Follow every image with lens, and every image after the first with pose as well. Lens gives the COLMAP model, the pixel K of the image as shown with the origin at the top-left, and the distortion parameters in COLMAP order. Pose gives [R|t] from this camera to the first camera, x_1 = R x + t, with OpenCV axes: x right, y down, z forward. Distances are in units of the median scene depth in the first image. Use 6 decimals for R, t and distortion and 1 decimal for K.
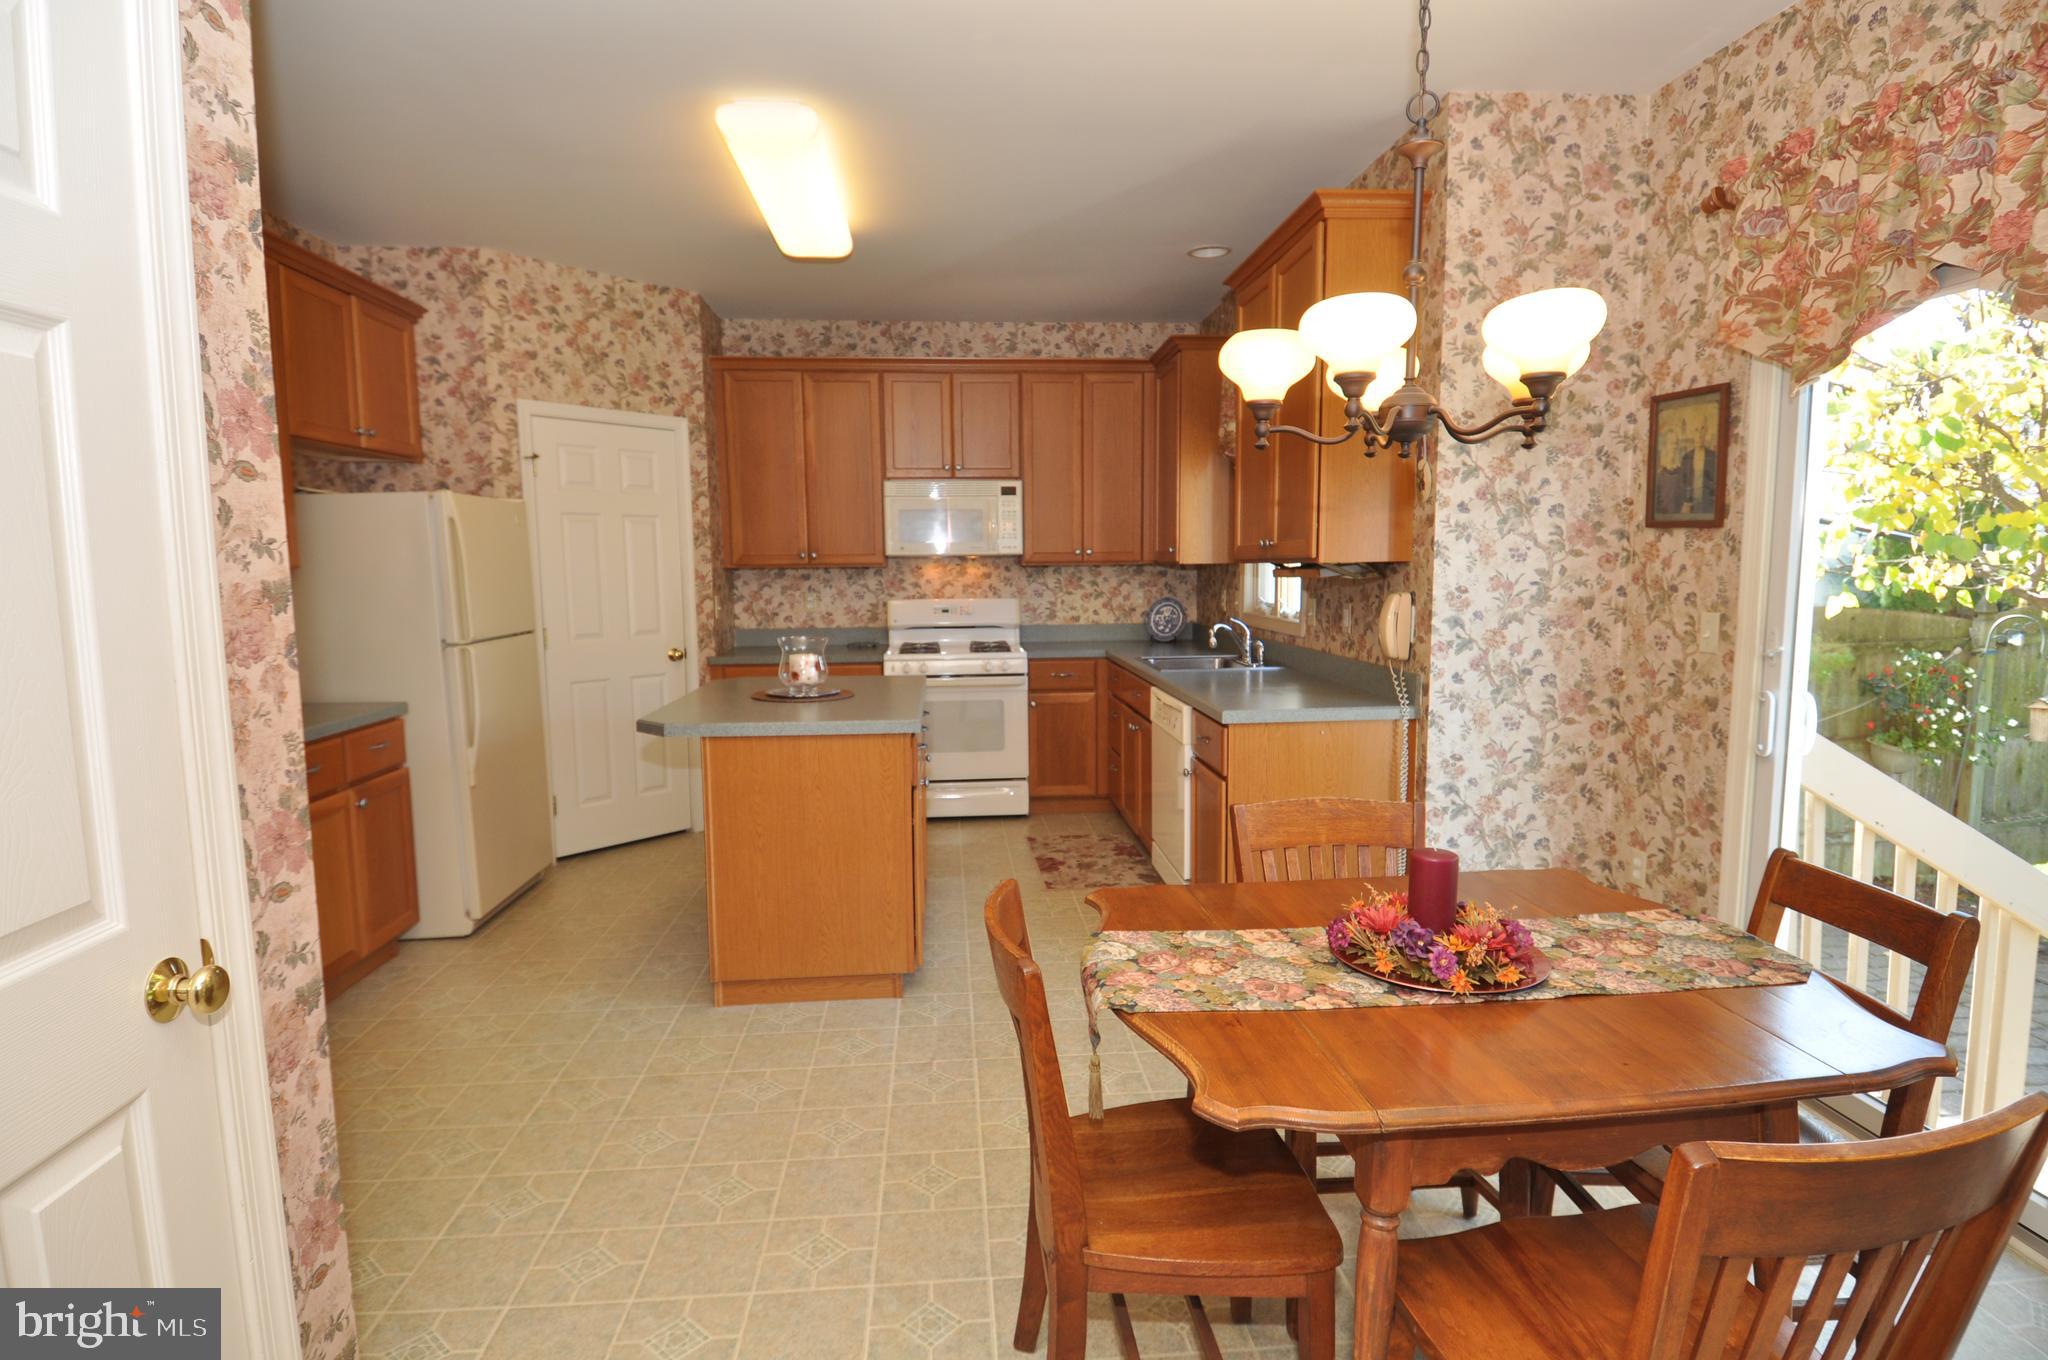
lens RADIAL K [[1047.4, 0, 1024.0], [0, 1047.4, 680.0], [0, 0, 1]] dist [0.055252, -0.060669]
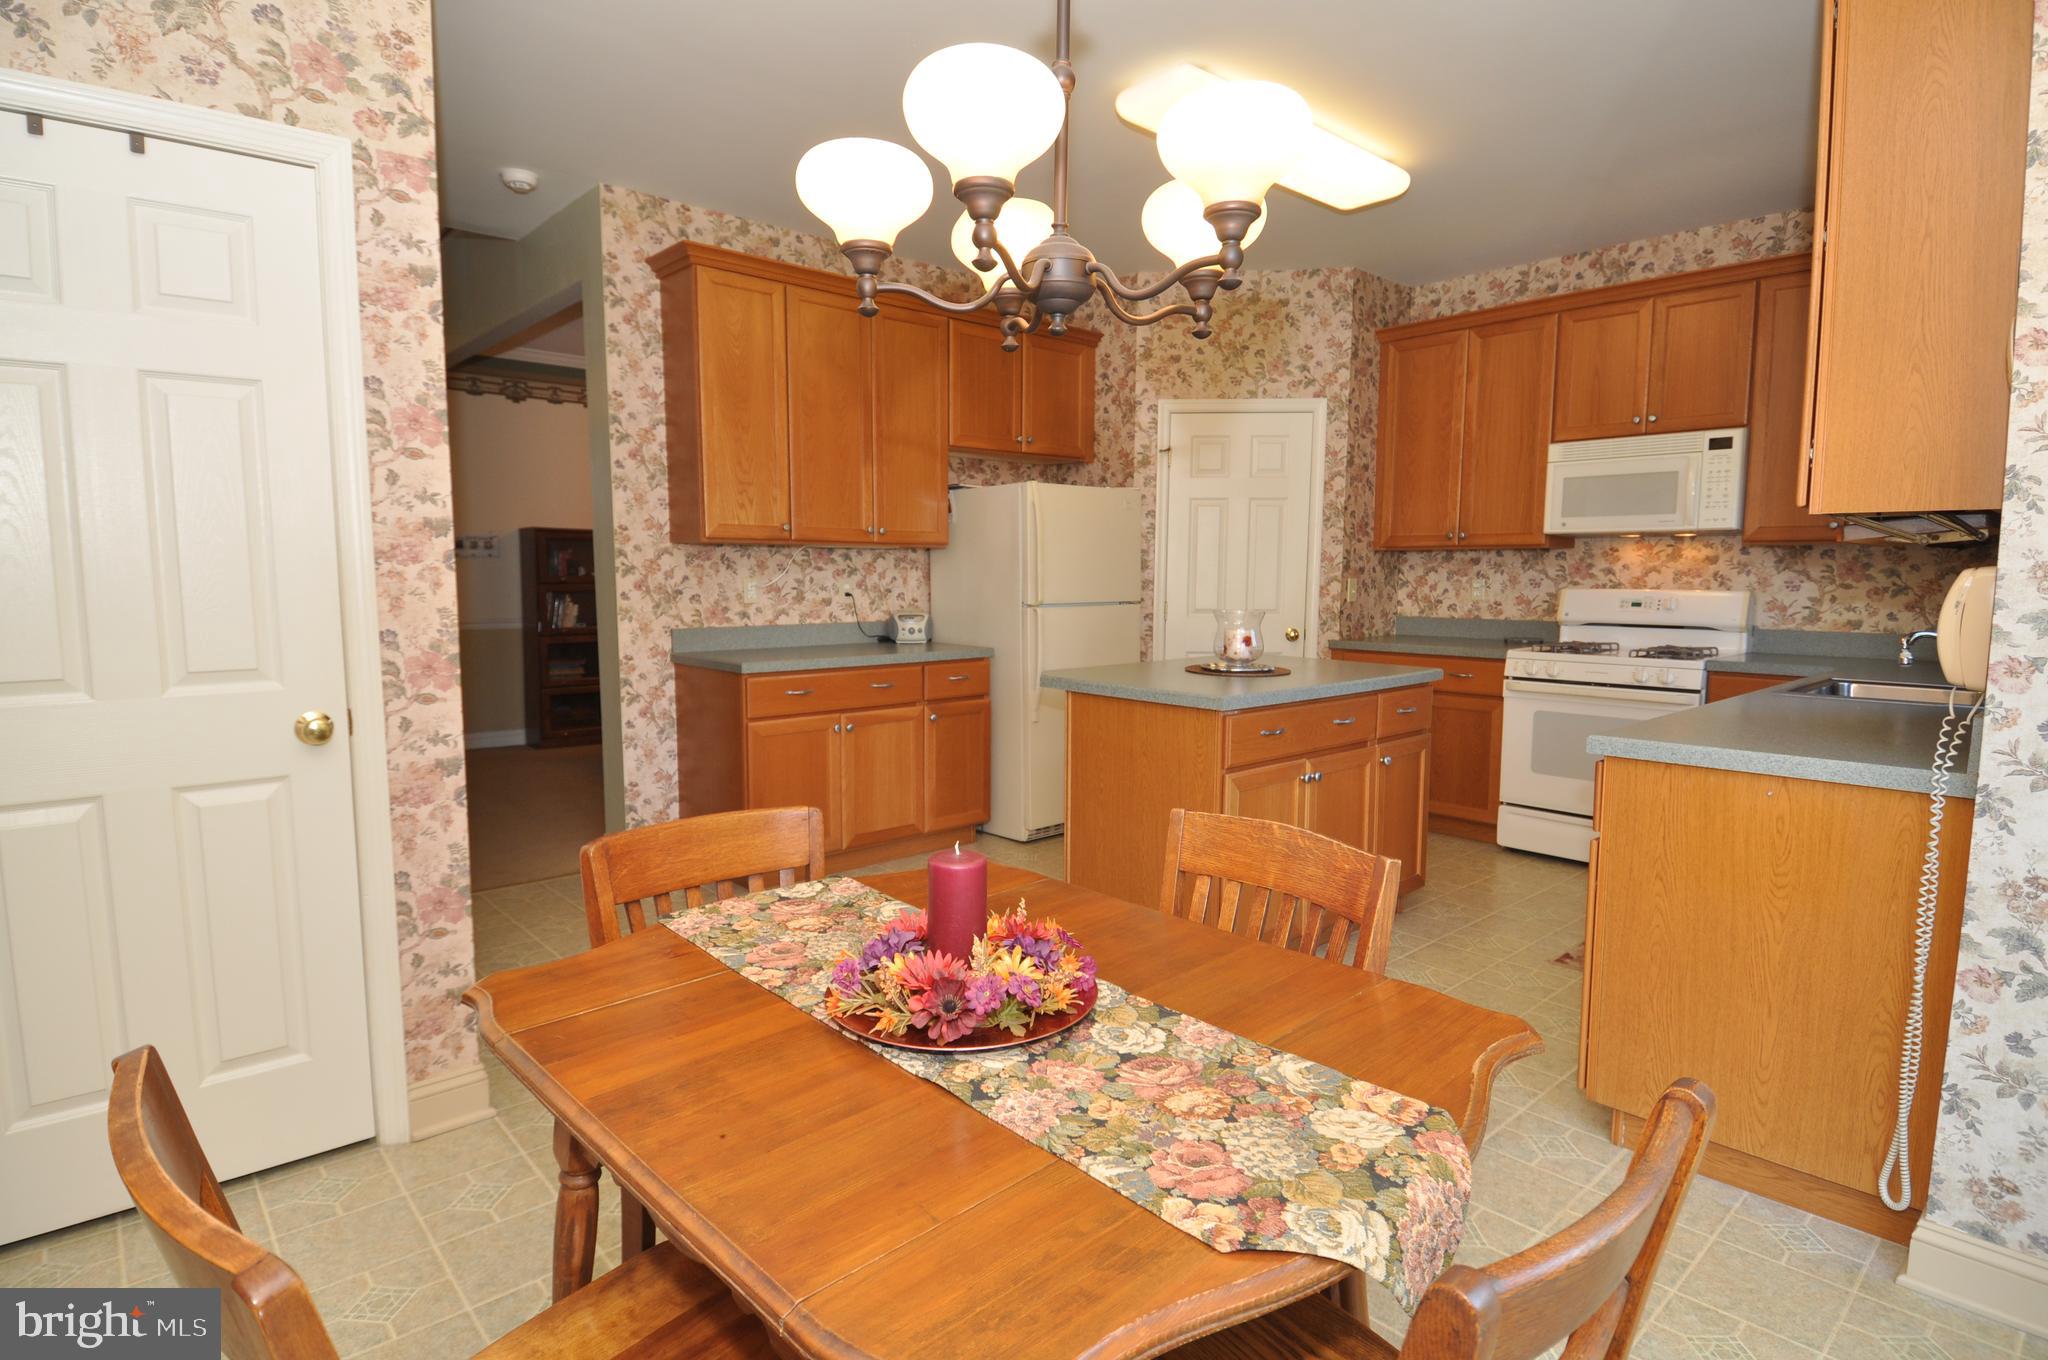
lens RADIAL K [[1047.4, 0, 1024.0], [0, 1047.4, 680.0], [0, 0, 1]] dist [0.055252, -0.060669]
pose [[0.607841, 0.094216, -0.788449, 0.314376], [-0.097143, 0.994301, 0.043923, -0.000119], [0.788094, 0.049894, 0.613530, 0.178913]]
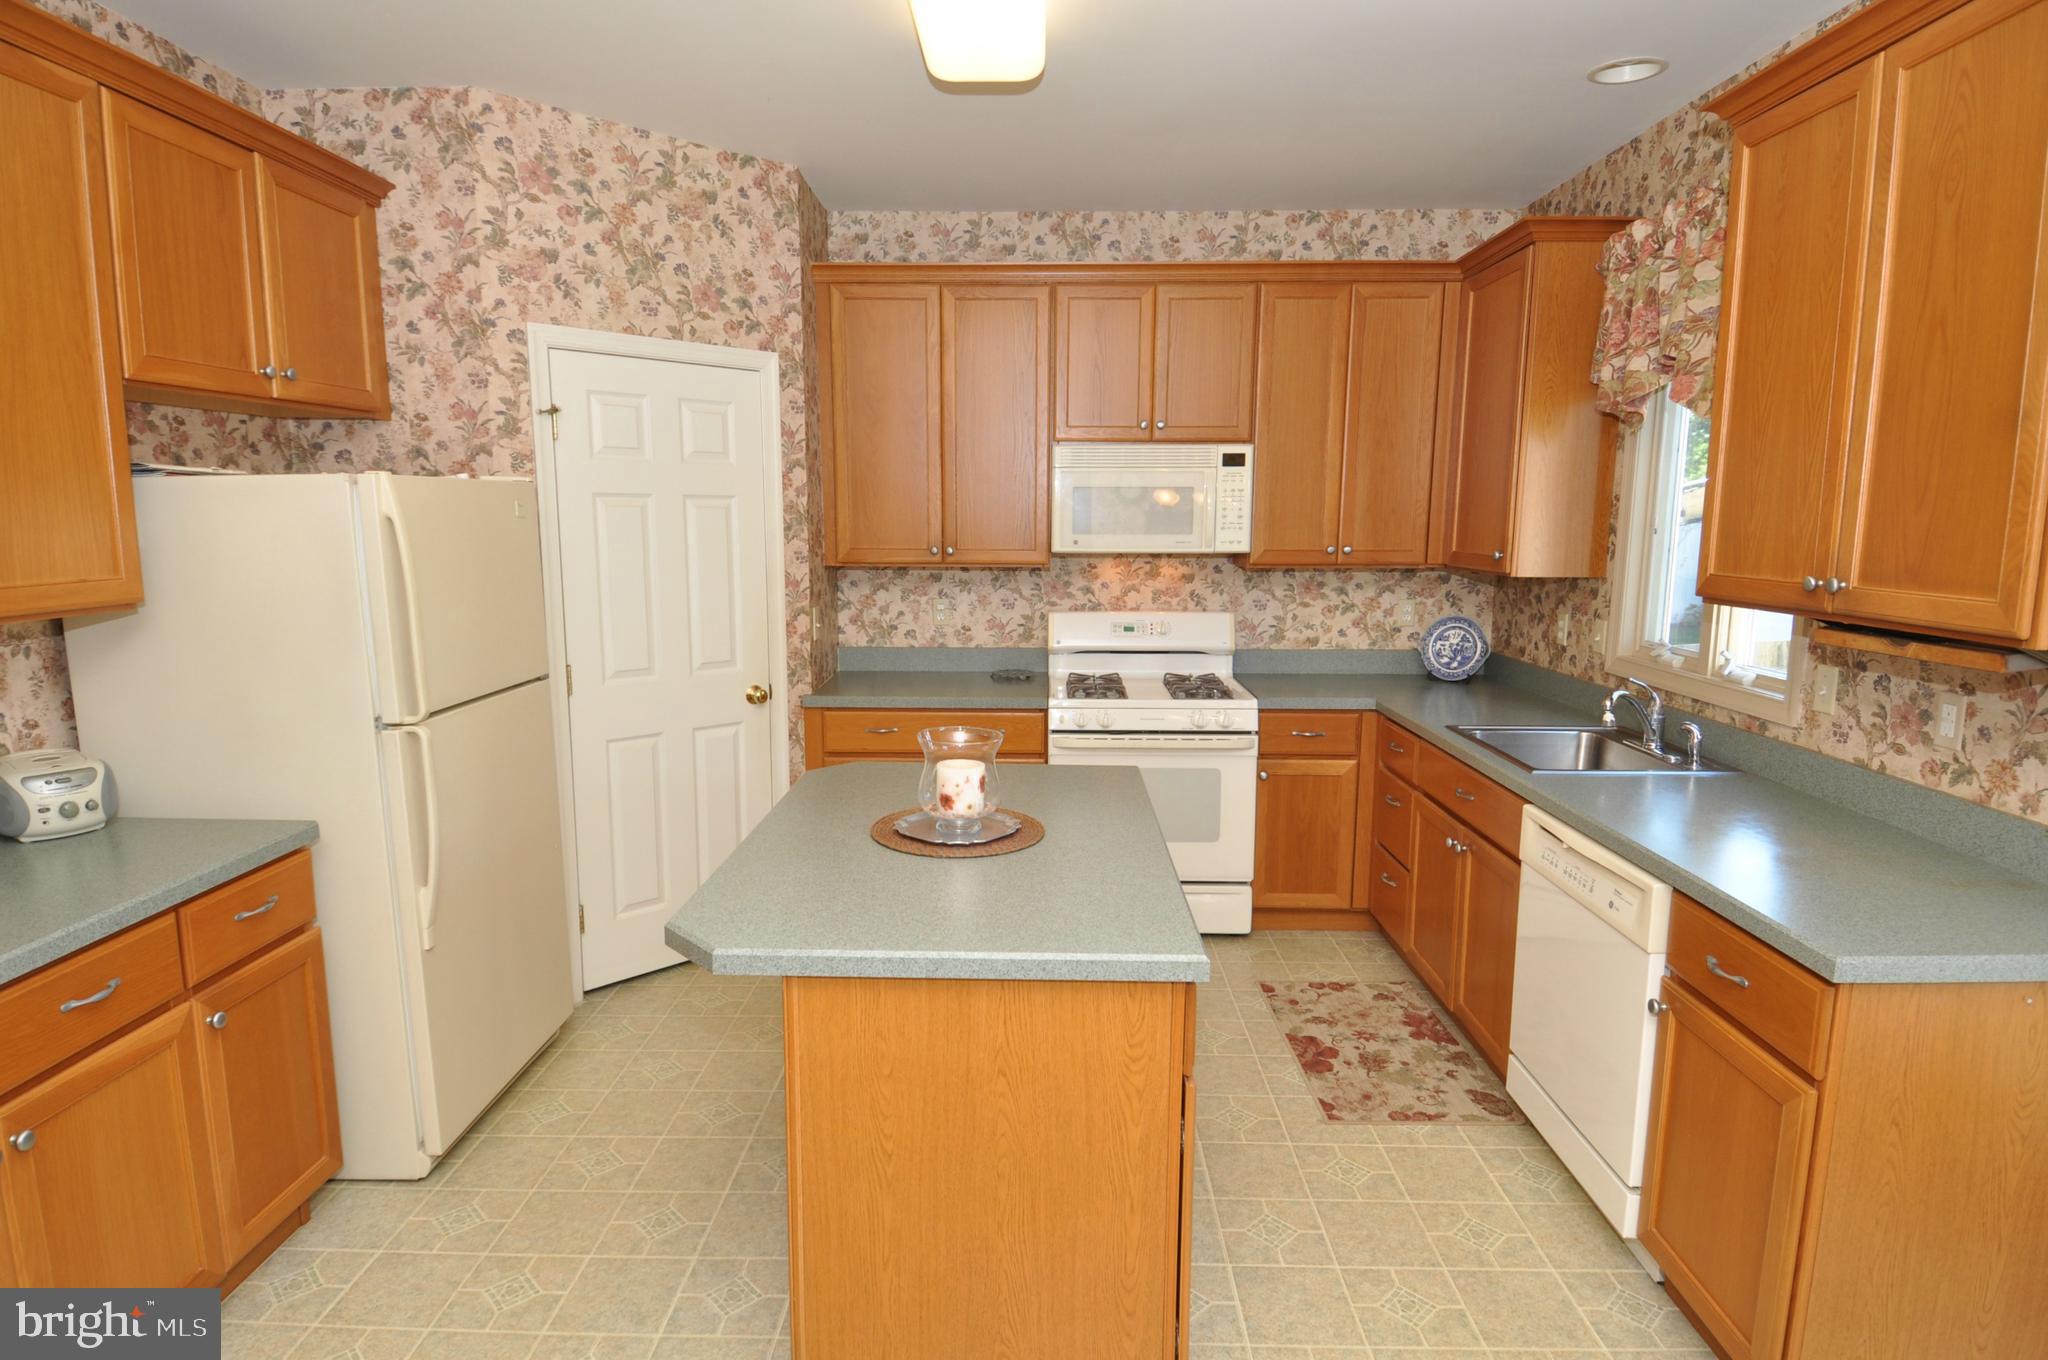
lens RADIAL K [[1100.0, 0, 1021.8], [0, 1100.0, 681.7], [0, 0, 1]] dist [0.057872, -0.063379]
pose [[0.995046, 0.028059, -0.095370, -0.085701], [-0.024162, 0.998835, 0.041775, -0.067780], [0.096431, -0.039263, 0.994565, 0.288283]]
